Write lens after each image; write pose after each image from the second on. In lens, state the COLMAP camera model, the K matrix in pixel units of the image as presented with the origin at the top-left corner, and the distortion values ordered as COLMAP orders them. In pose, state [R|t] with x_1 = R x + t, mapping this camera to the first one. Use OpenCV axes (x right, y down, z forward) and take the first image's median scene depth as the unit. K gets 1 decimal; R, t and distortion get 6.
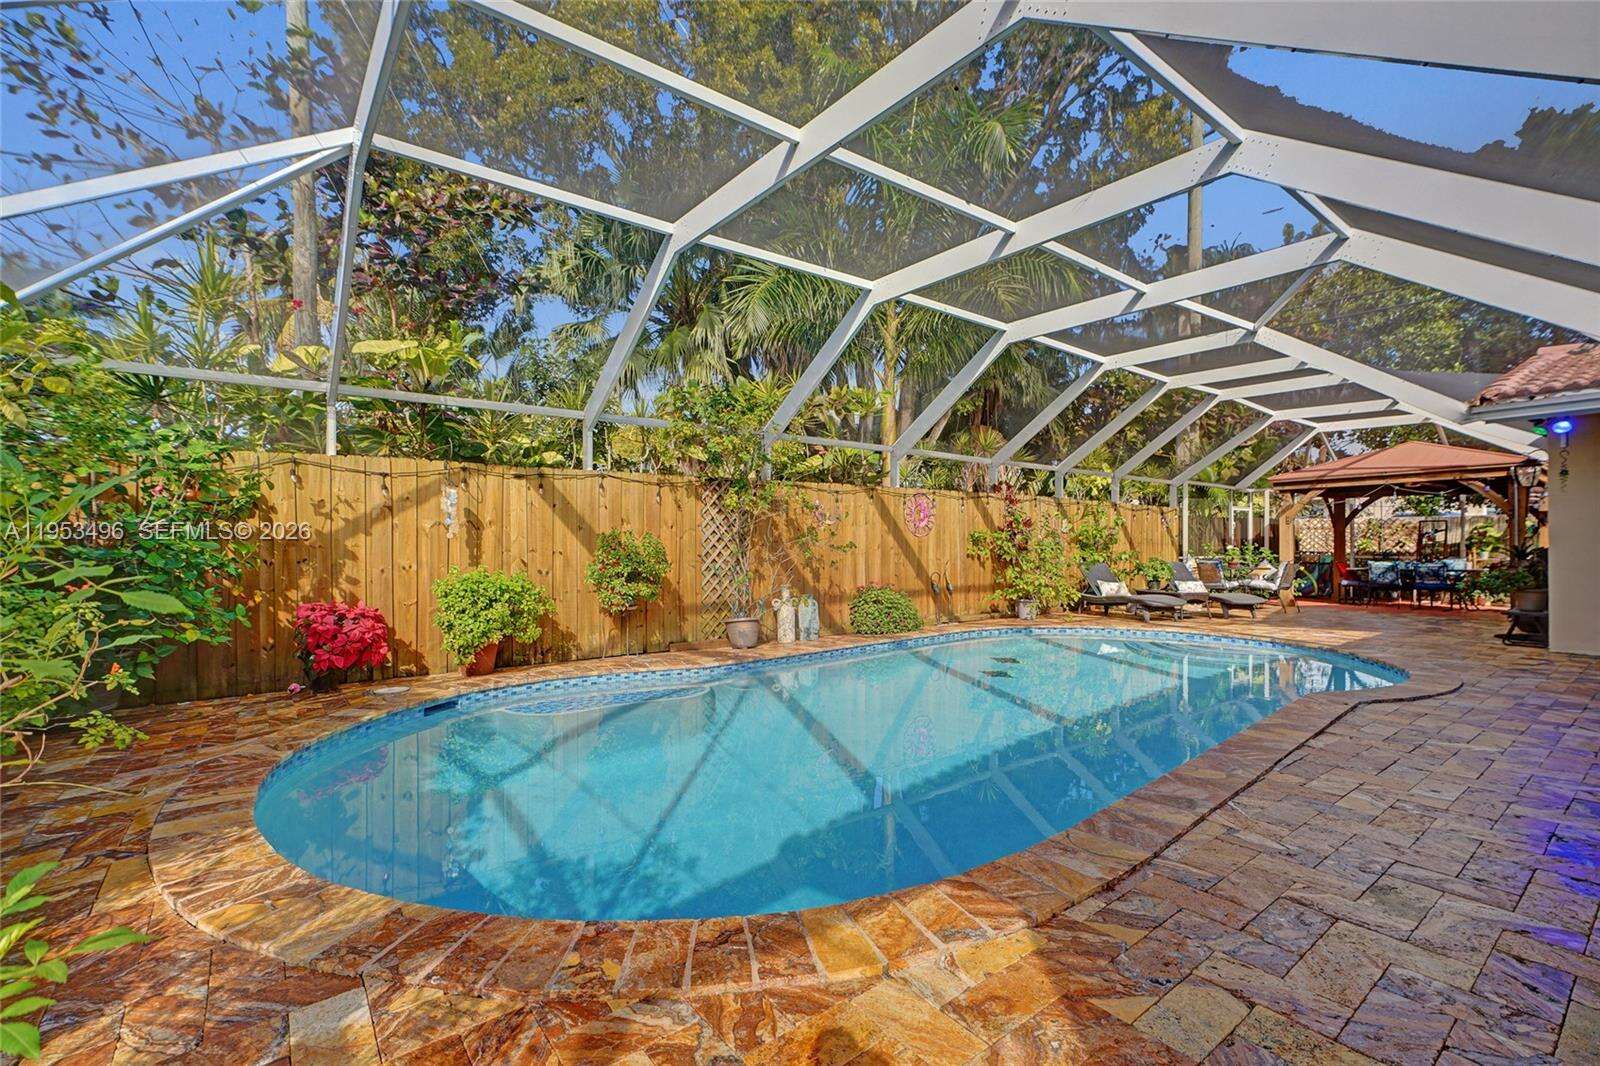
lens RADIAL K [[709.9, 0, 799.6], [0, 709.9, 536.7], [0, 0, 1]] dist [-0.011995, 0.004956]
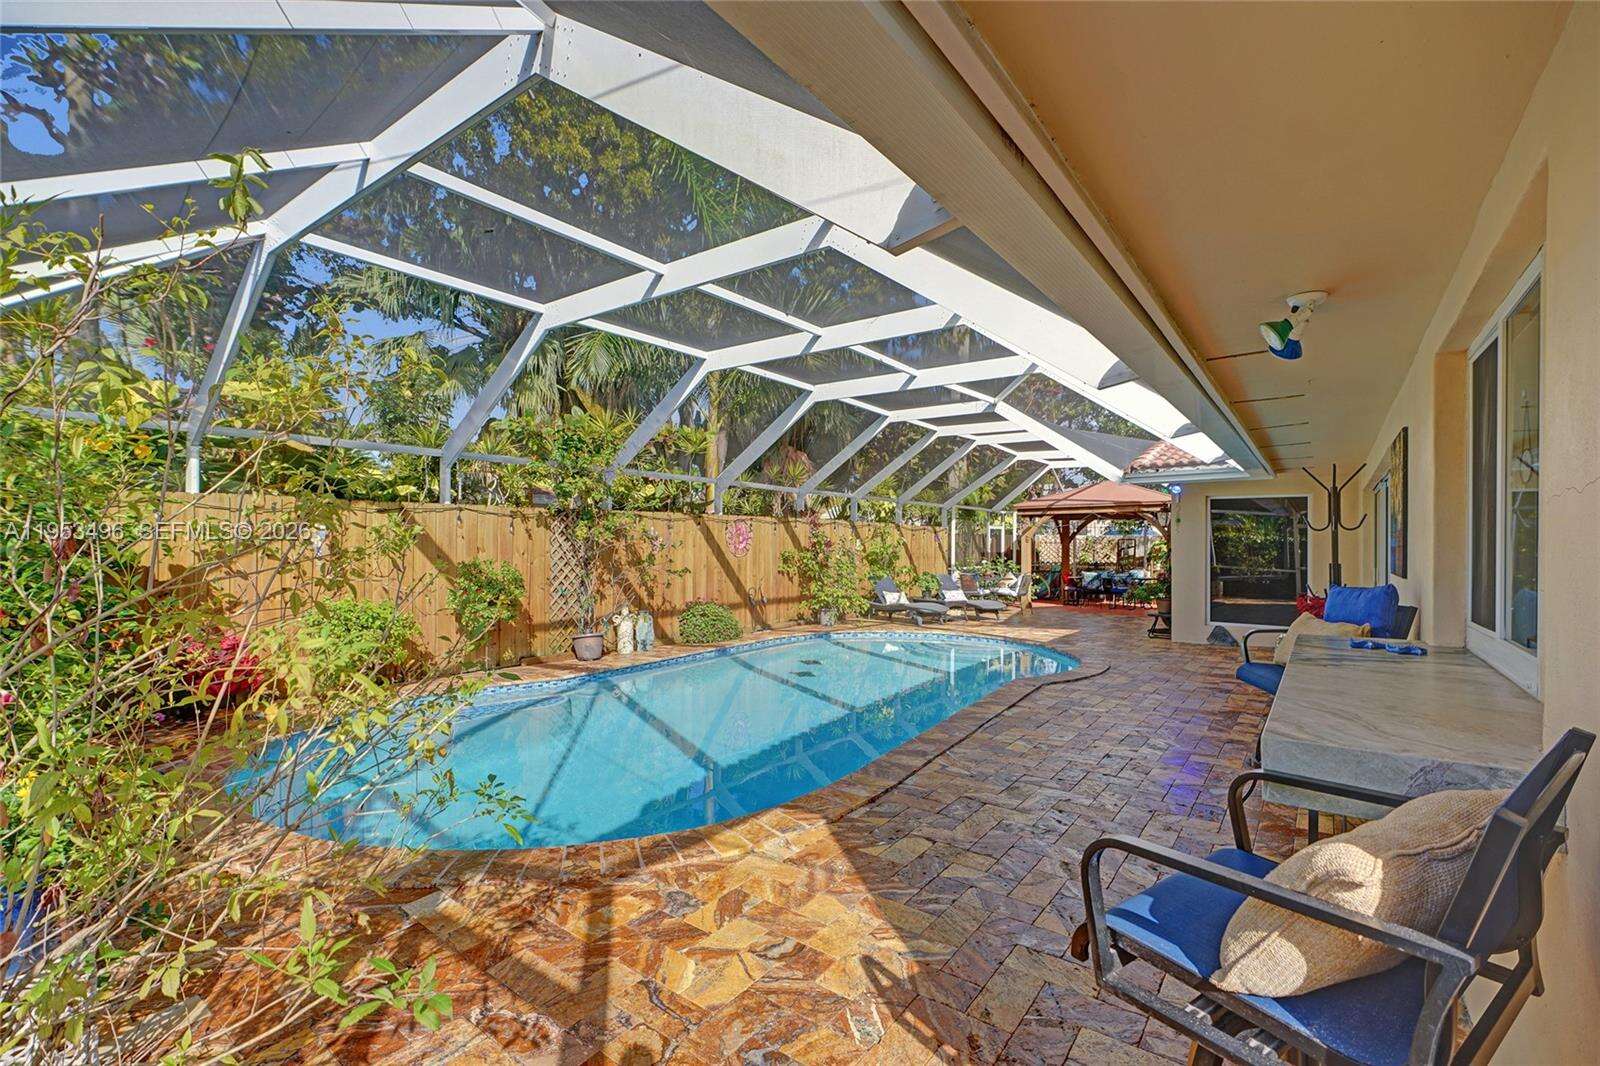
lens RADIAL K [[709.9, 0, 799.6], [0, 709.9, 536.7], [0, 0, 1]] dist [-0.011995, 0.004956]
pose [[0.963359, 0.008286, 0.268086, -0.054823], [-0.008477, 0.999964, -0.000445, -0.039671], [-0.268080, -0.001844, 0.963395, -0.167375]]
